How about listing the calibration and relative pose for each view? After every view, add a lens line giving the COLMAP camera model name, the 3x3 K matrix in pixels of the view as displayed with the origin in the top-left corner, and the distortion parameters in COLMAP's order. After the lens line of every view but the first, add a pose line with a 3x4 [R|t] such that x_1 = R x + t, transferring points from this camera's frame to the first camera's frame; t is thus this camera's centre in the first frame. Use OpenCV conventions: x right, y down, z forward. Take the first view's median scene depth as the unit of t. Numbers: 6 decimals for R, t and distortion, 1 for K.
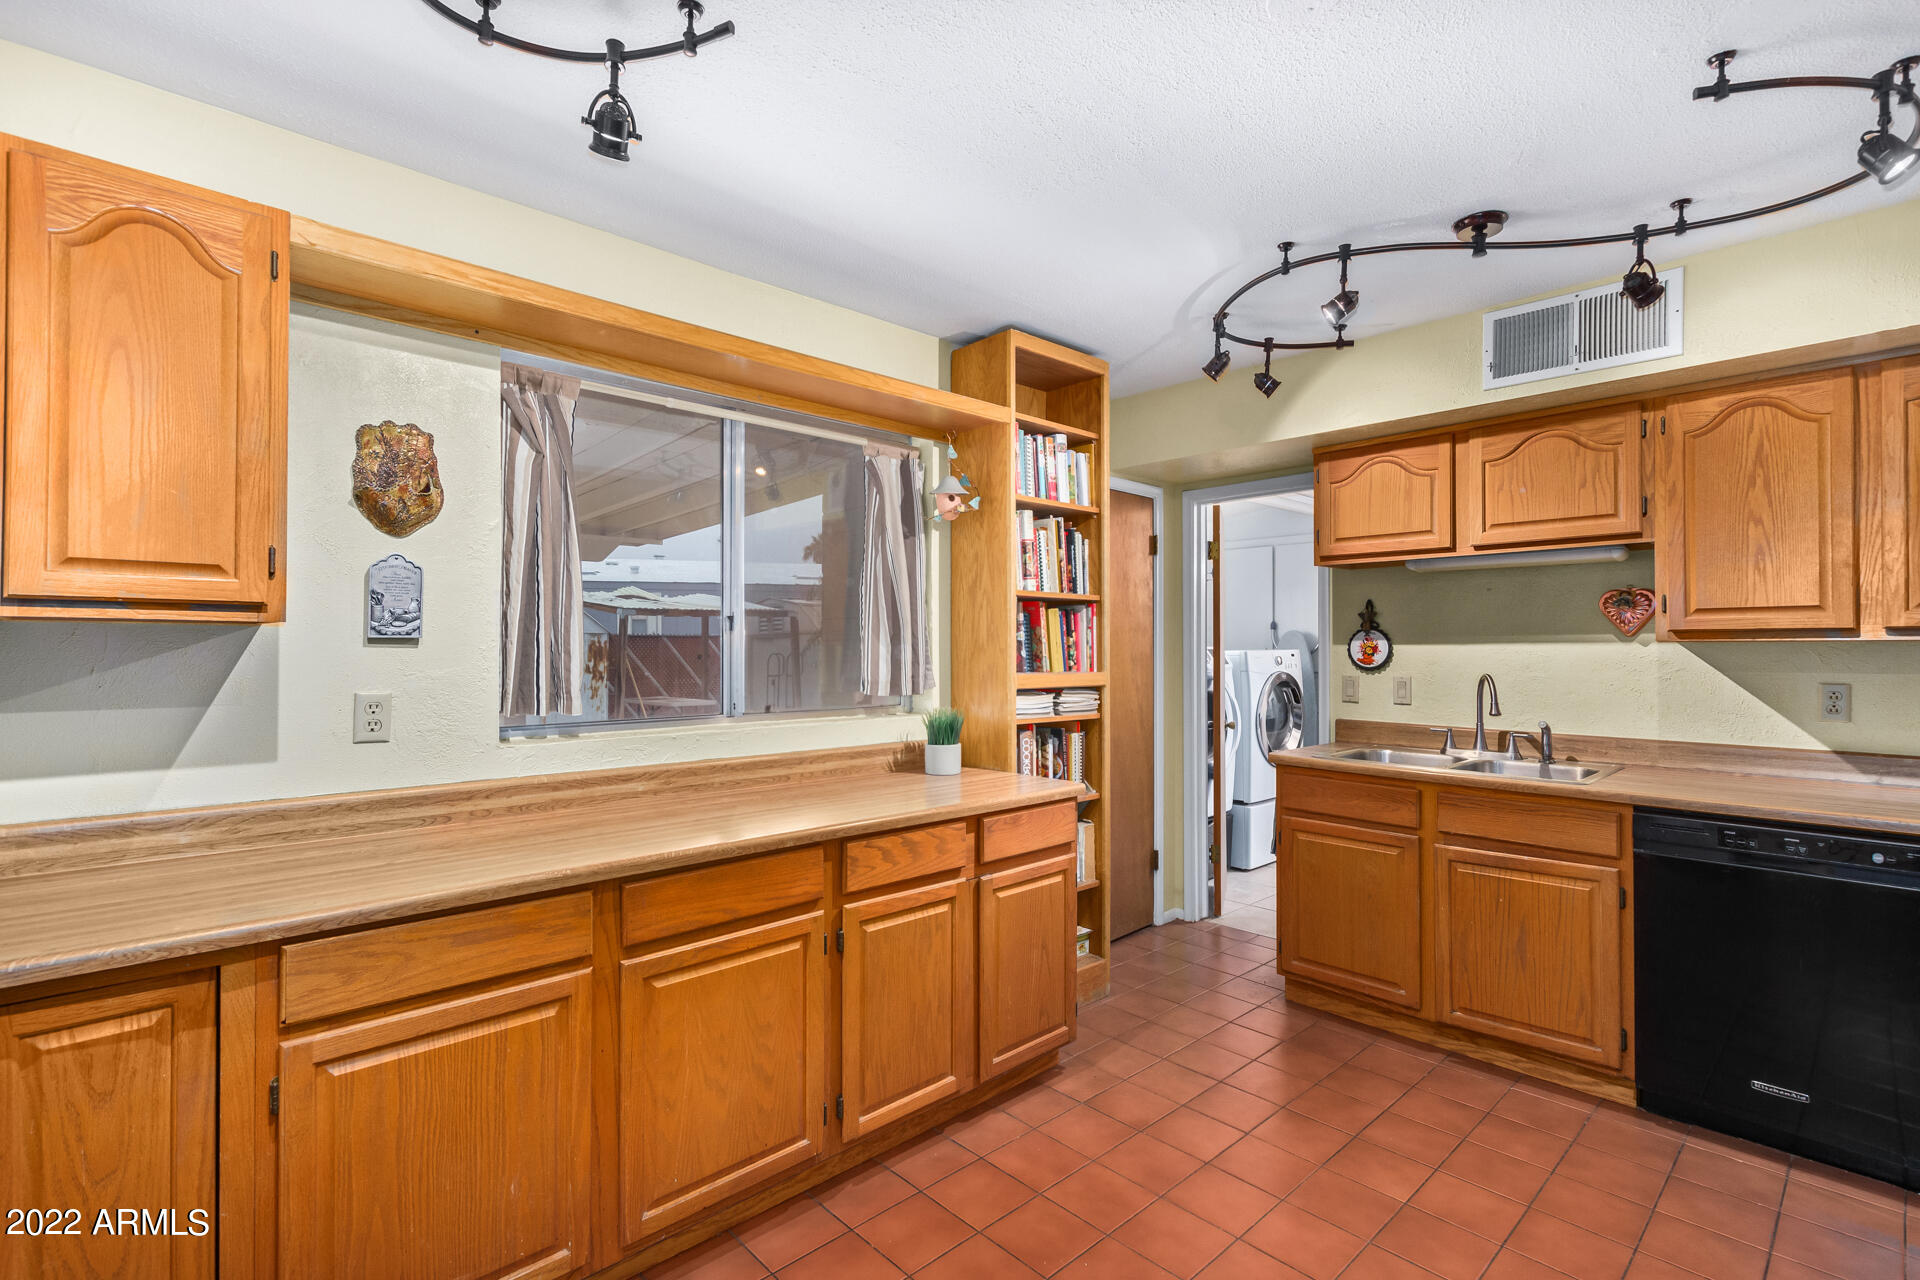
lens RADIAL K [[875.4, 0, 960.0], [0, 875.4, 640.0], [0, 0, 1]] dist [-0.000629, -0.000383]
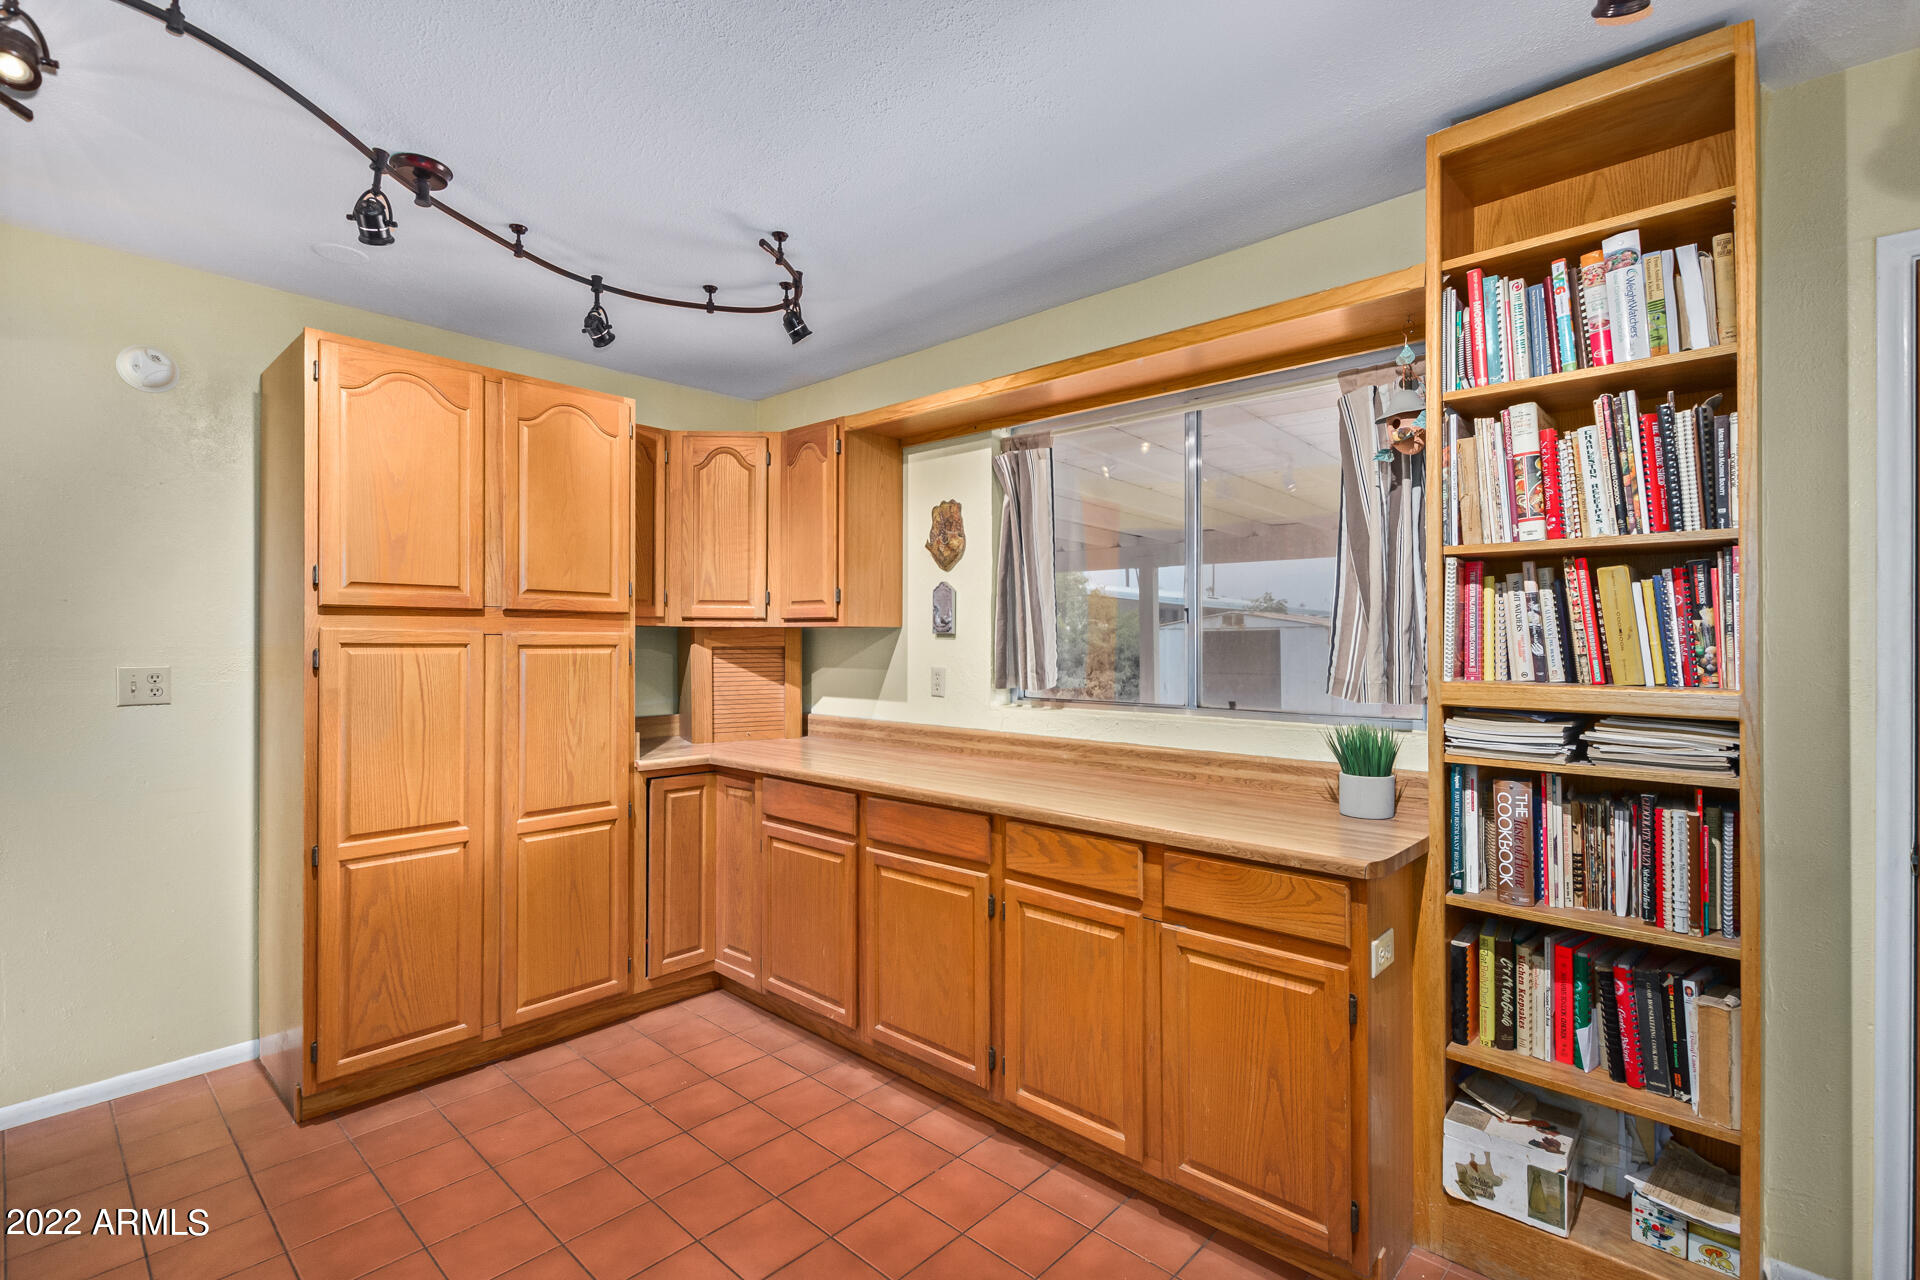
lens RADIAL K [[875.4, 0, 960.0], [0, 875.4, 640.0], [0, 0, 1]] dist [-0.000629, -0.000383]
pose [[0.083208, -0.001574, -0.996531, 0.753348], [0.005996, 0.999981, -0.001079, 0.009269], [0.996514, -0.005885, 0.083216, 0.693054]]
